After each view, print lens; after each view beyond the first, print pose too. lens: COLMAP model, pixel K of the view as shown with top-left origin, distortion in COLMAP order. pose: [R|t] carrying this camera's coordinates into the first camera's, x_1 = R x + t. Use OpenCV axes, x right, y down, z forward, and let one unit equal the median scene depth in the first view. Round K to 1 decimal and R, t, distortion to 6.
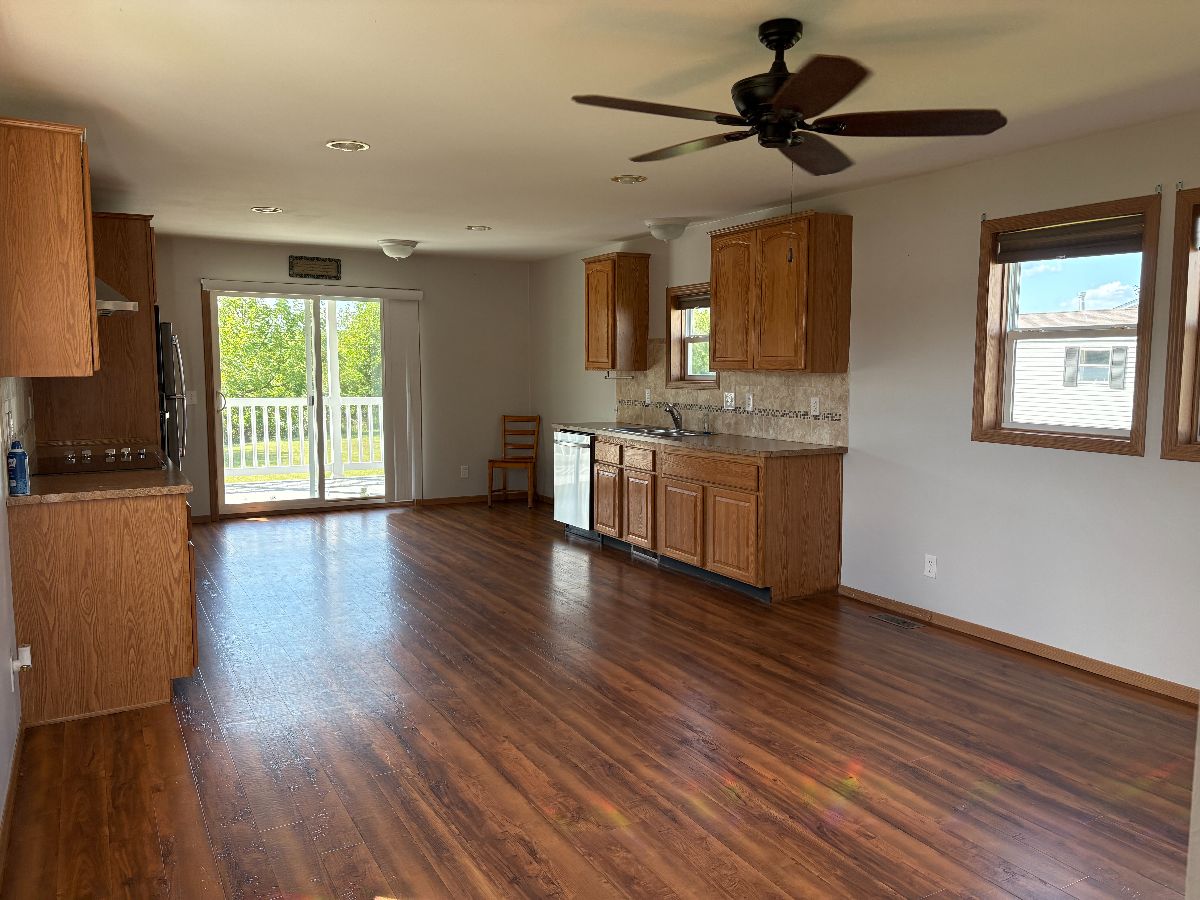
lens RADIAL K [[908.9, 0, 600.0], [0, 908.9, 450.0], [0, 0, 1]] dist [0.020807, 0.000571]
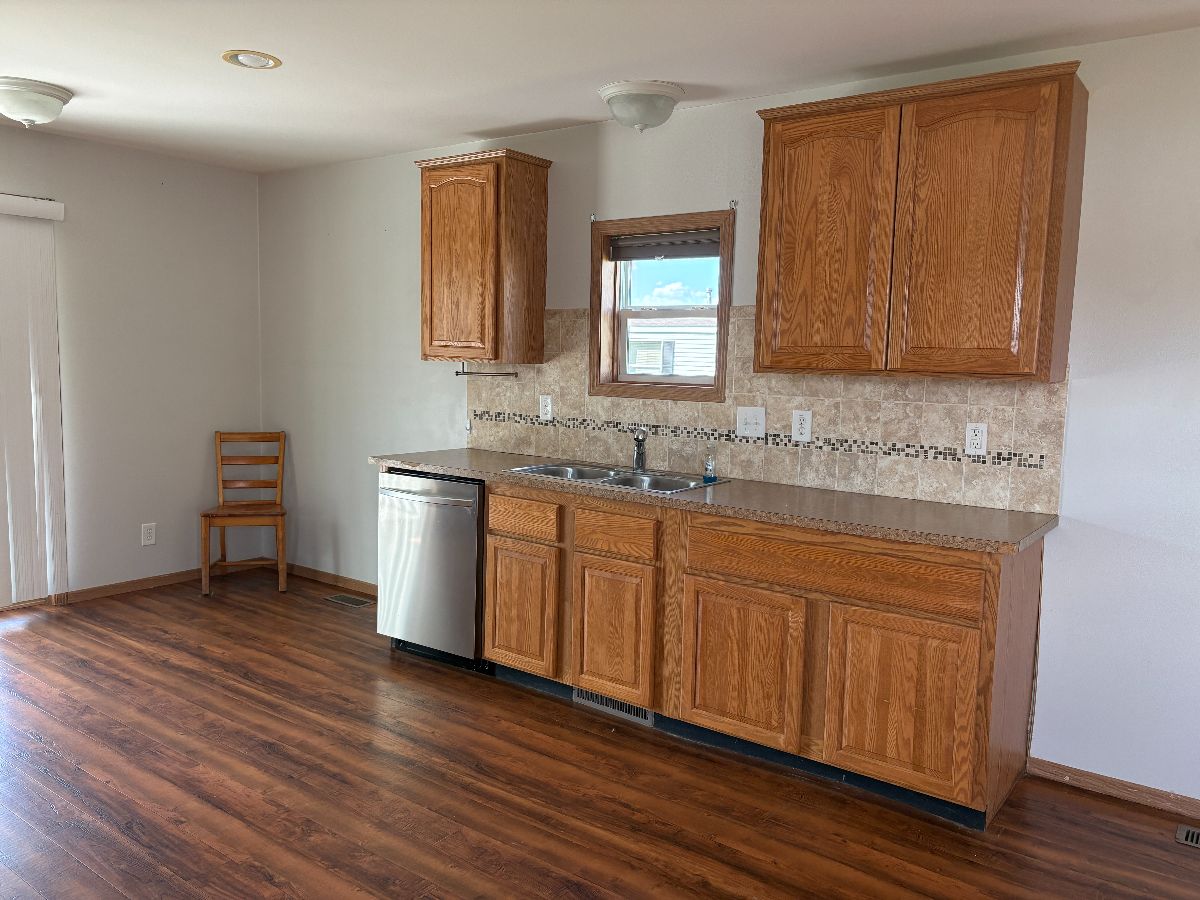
lens RADIAL K [[908.9, 0, 600.0], [0, 908.9, 450.0], [0, 0, 1]] dist [0.020807, 0.000571]
pose [[0.908999, -0.019444, 0.416344, -0.168983], [0.013187, 0.999753, 0.017898, -0.044764], [-0.416589, -0.010779, 0.909031, 0.484946]]
